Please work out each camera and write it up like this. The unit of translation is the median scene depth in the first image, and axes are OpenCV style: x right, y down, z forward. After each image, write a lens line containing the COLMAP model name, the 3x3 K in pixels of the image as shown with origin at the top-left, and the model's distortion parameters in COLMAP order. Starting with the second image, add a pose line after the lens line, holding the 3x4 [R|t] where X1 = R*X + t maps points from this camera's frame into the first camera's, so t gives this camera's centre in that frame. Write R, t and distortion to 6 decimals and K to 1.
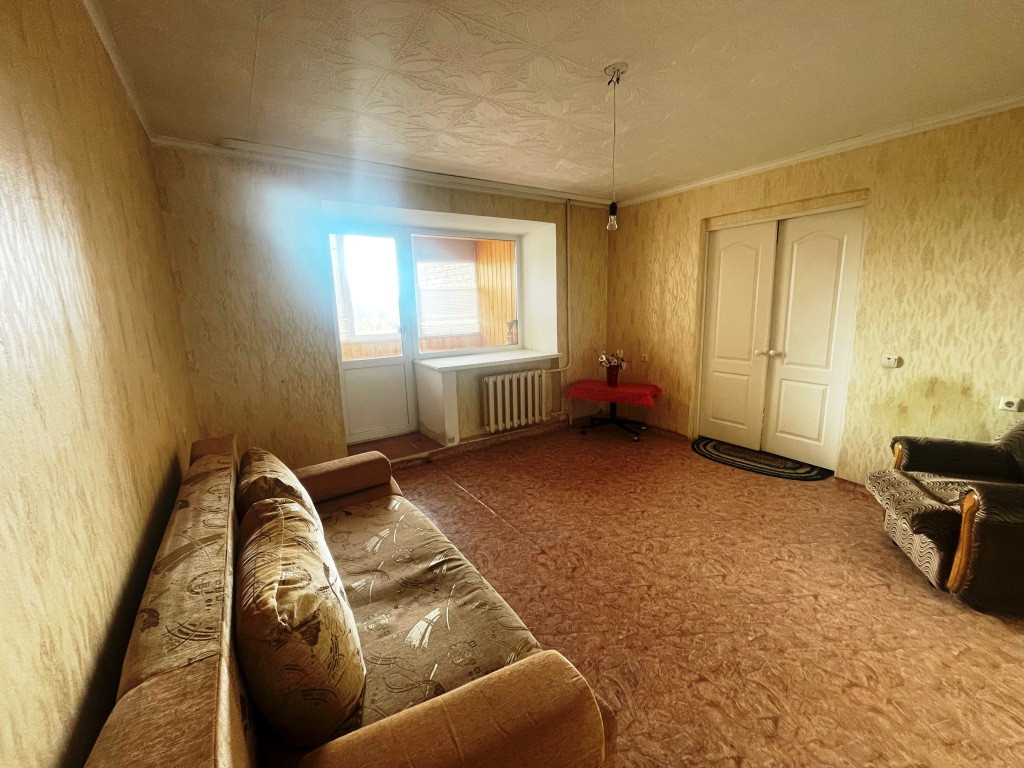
lens RADIAL K [[416.3, 0, 522.1], [0, 416.3, 381.8], [0, 0, 1]] dist [-0.000056, 0.000217]
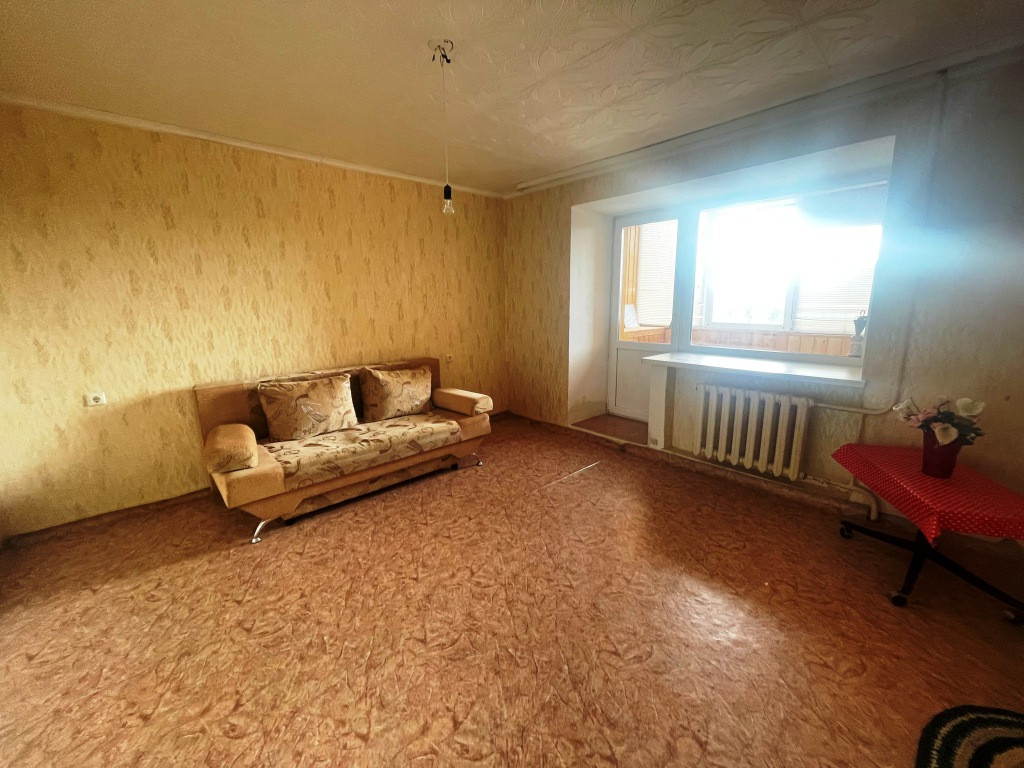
lens RADIAL K [[416.3, 0, 504.0], [0, 416.3, 380.9], [0, 0, 1]] dist [-0.000056, 0.000217]
pose [[0.131957, 0.214907, -0.967679, 1.449404], [-0.179673, 0.965231, 0.189862, -0.228598], [0.974836, 0.148812, 0.165982, 1.182101]]
